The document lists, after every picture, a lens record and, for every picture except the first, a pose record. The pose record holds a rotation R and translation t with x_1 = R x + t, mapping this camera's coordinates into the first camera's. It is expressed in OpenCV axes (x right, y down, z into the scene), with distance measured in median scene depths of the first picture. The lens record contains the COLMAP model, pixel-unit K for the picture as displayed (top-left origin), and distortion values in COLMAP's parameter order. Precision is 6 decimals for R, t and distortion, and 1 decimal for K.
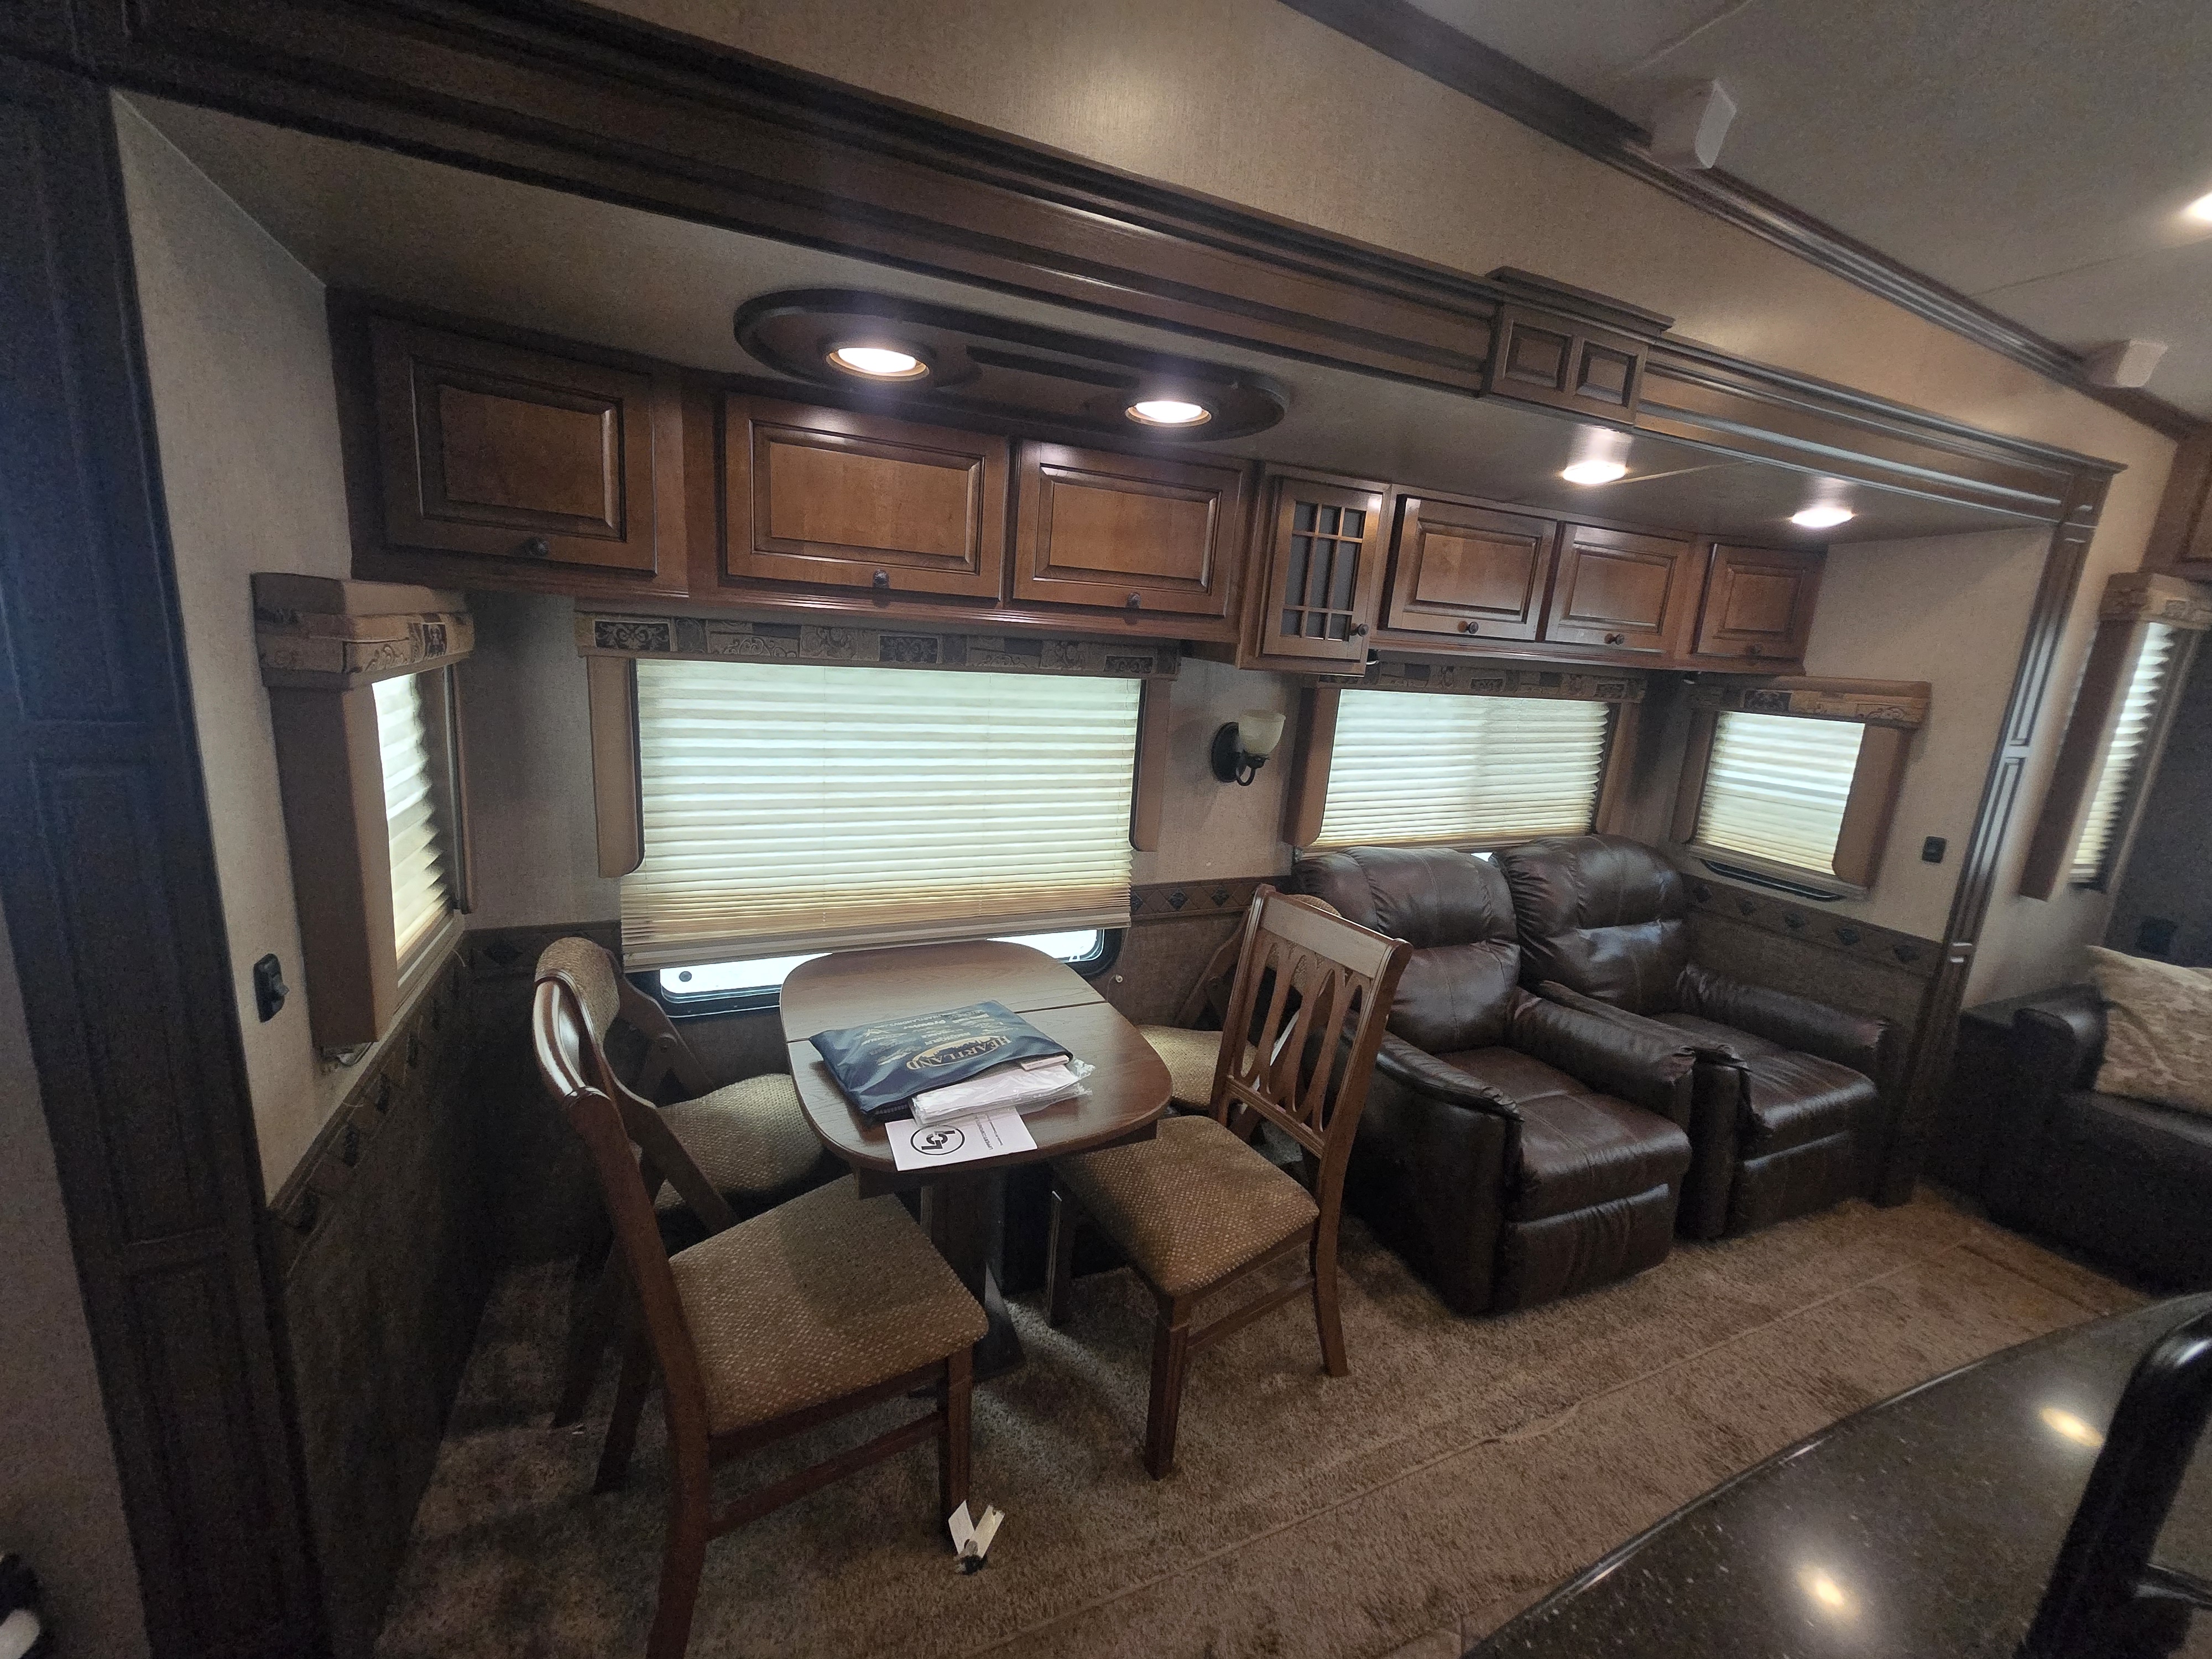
lens RADIAL K [[877.5, 0, 1094.0], [0, 877.5, 812.9], [0, 0, 1]] dist [0.002819, -0.000945]
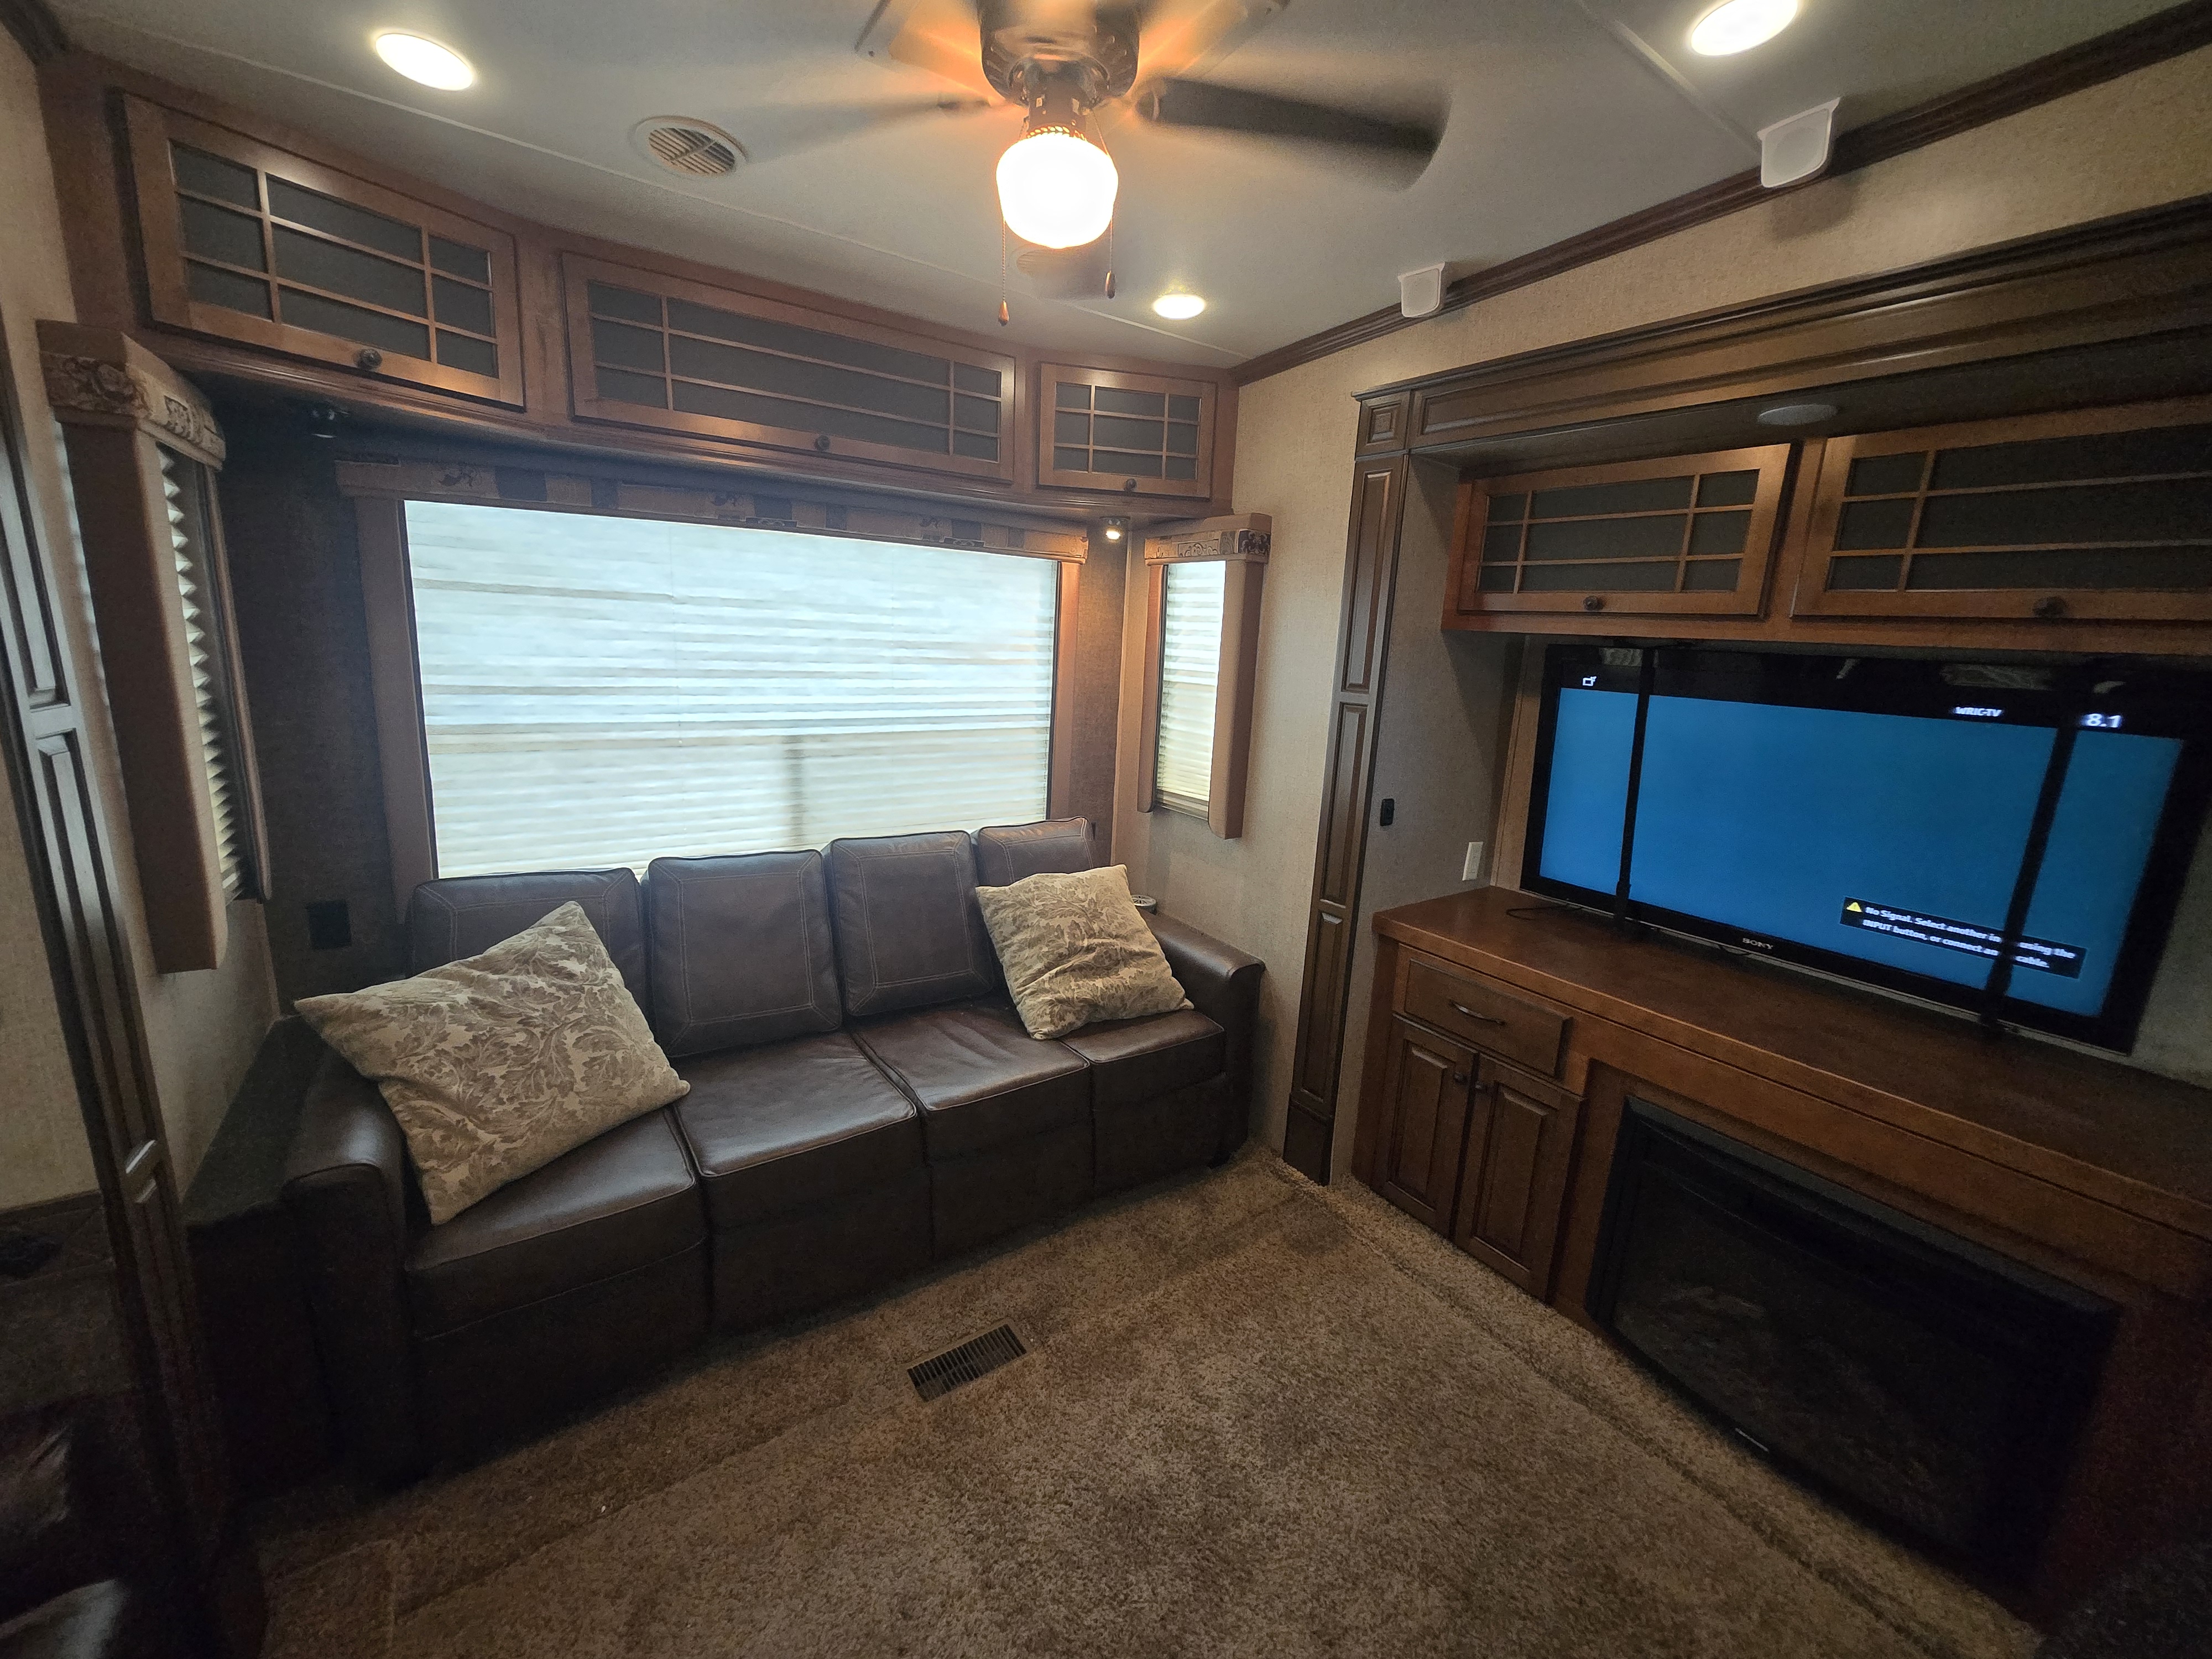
lens RADIAL K [[877.5, 0, 1102.5], [0, 877.5, 823.1], [0, 0, 1]] dist [0.002819, -0.000945]
pose [[-0.167863, -0.270654, 0.947929, 0.570497], [0.145600, 0.944220, 0.295378, -0.078773], [-0.974999, 0.187602, -0.119093, 0.588518]]
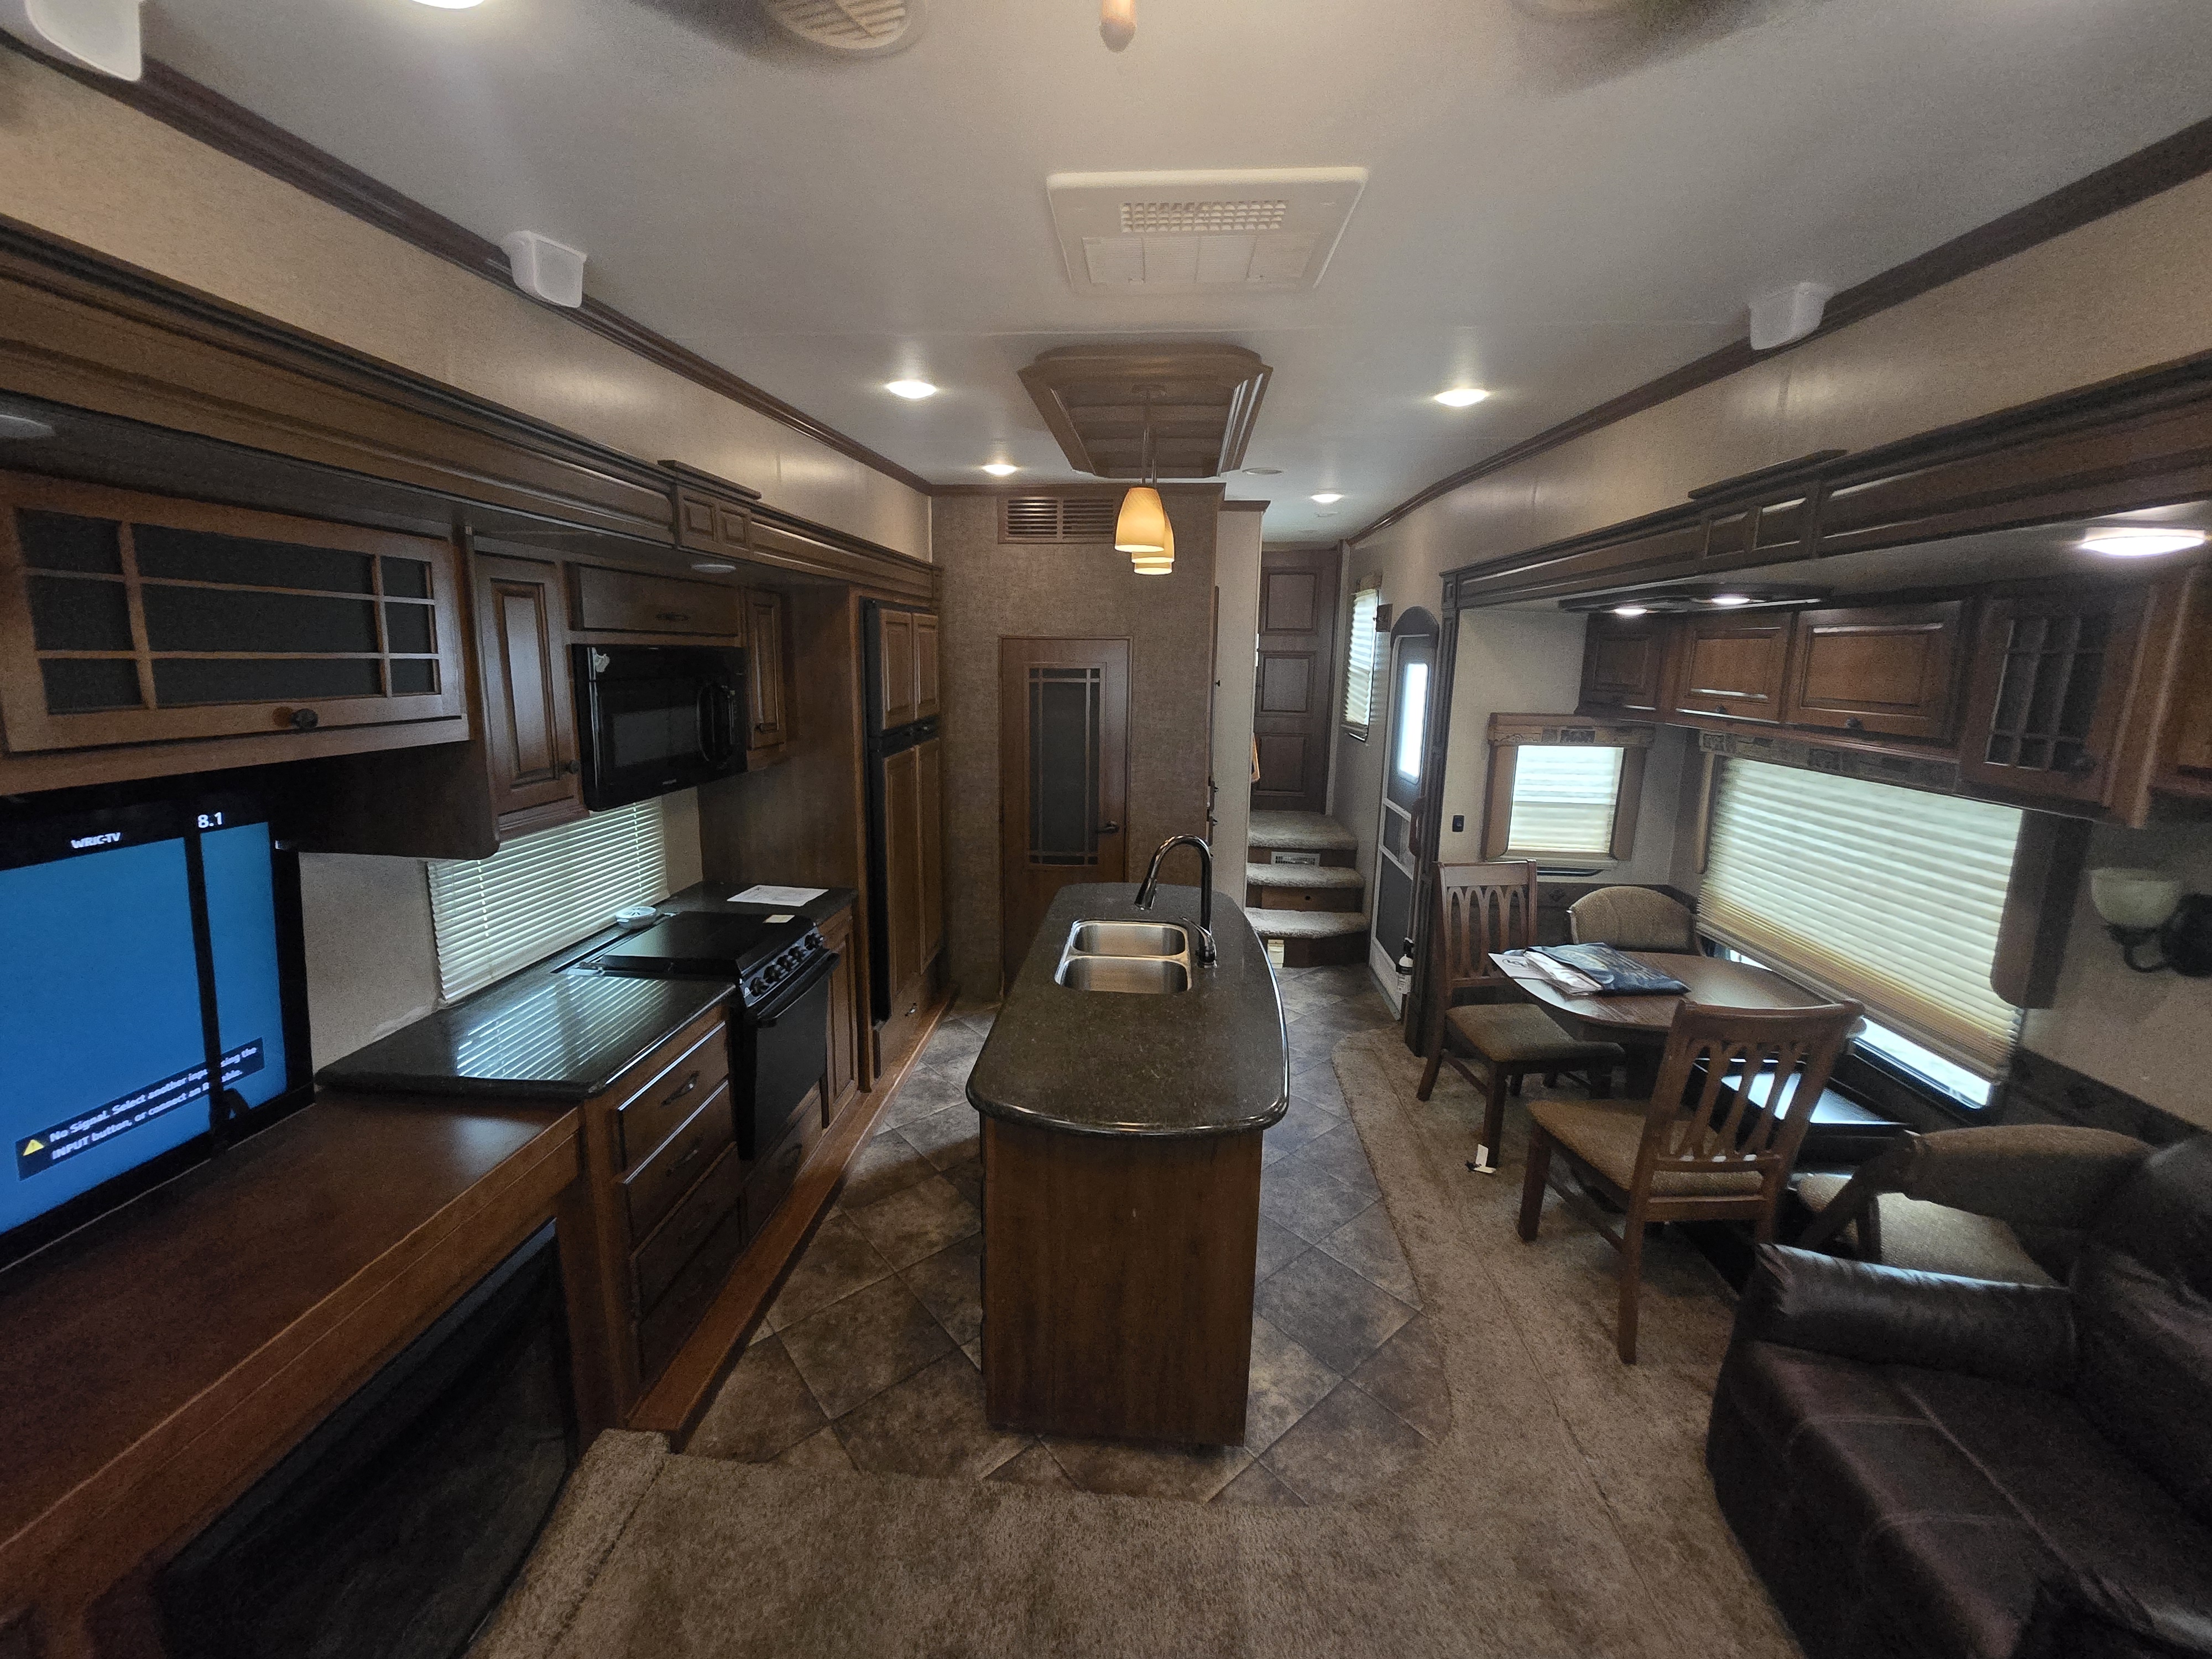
lens RADIAL K [[877.5, 0, 1084.3], [0, 877.5, 815.6], [0, 0, 1]] dist [0.002819, -0.000945]
pose [[-0.484083, 0.088807, -0.870504, 1.317029], [-0.224095, 0.949076, 0.221441, -0.128049], [0.845840, 0.302272, -0.439530, 0.565209]]
